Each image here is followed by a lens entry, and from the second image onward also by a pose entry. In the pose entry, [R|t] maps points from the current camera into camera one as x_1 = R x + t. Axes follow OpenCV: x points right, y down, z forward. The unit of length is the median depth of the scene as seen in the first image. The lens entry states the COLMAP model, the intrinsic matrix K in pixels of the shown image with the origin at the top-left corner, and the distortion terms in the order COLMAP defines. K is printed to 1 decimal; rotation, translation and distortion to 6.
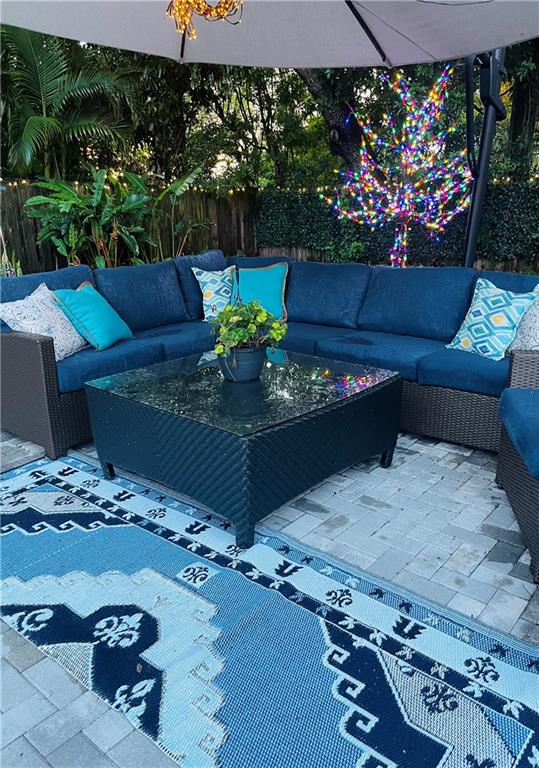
lens RADIAL K [[579.1, 0, 269.9], [0, 579.1, 388.5], [0, 0, 1]] dist [0.015684, 0.003642]
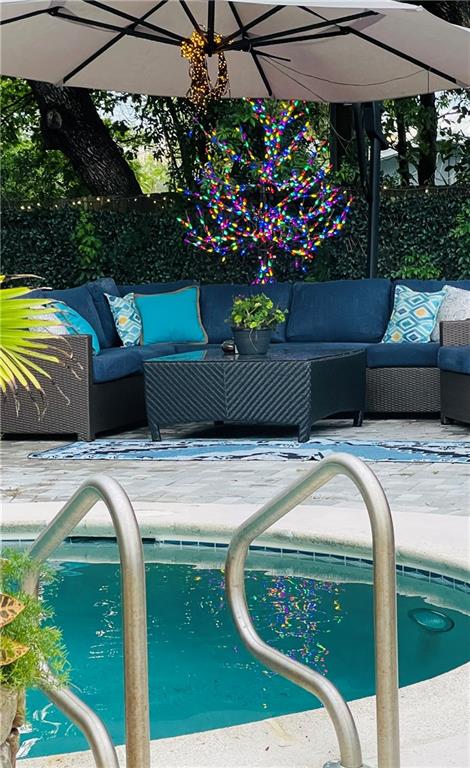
lens RADIAL K [[1723.4, 0, 235.0], [0, 1723.4, 383.4], [0, 0, 1]] dist [0.070115, 0.000000]
pose [[0.935338, -0.044015, 0.351007, -1.030334], [0.120914, 0.972247, -0.200287, 0.579134], [-0.332450, 0.229778, 0.914702, -1.776425]]
